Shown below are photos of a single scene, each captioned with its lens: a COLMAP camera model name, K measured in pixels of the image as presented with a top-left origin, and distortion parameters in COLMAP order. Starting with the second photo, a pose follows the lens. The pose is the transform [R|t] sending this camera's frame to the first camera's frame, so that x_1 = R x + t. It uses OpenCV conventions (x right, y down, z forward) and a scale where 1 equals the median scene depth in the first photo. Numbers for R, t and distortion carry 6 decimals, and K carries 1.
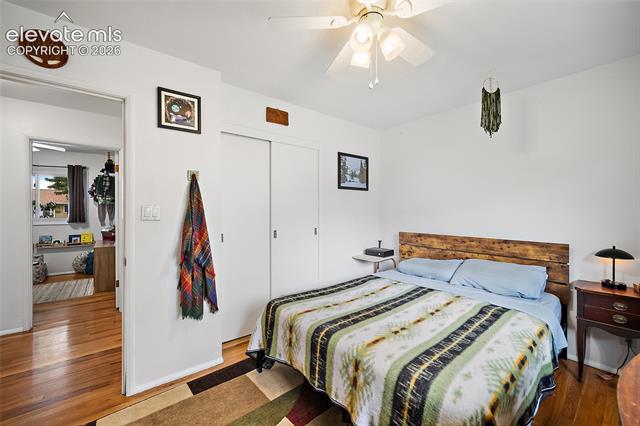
lens RADIAL K [[256.0, 0, 318.1], [0, 256.0, 211.3], [0, 0, 1]] dist [-0.001058, -0.000061]
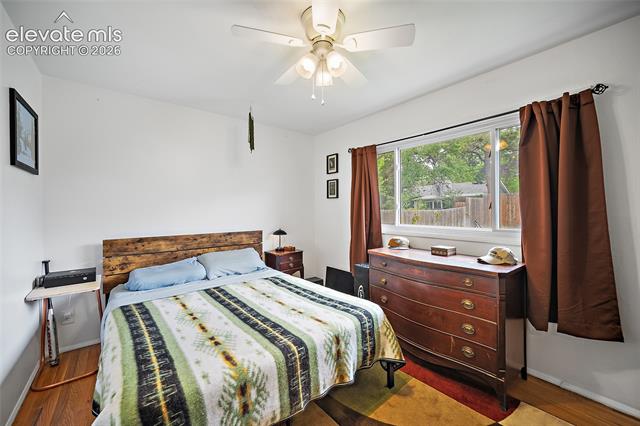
lens RADIAL K [[256.0, 0, 317.6], [0, 256.0, 211.1], [0, 0, 1]] dist [-0.001058, -0.000061]
pose [[0.000407, -0.008323, 0.999965, -0.509544], [0.007921, 0.999934, 0.008319, -0.001002], [-0.999969, 0.007917, 0.000473, 0.540430]]
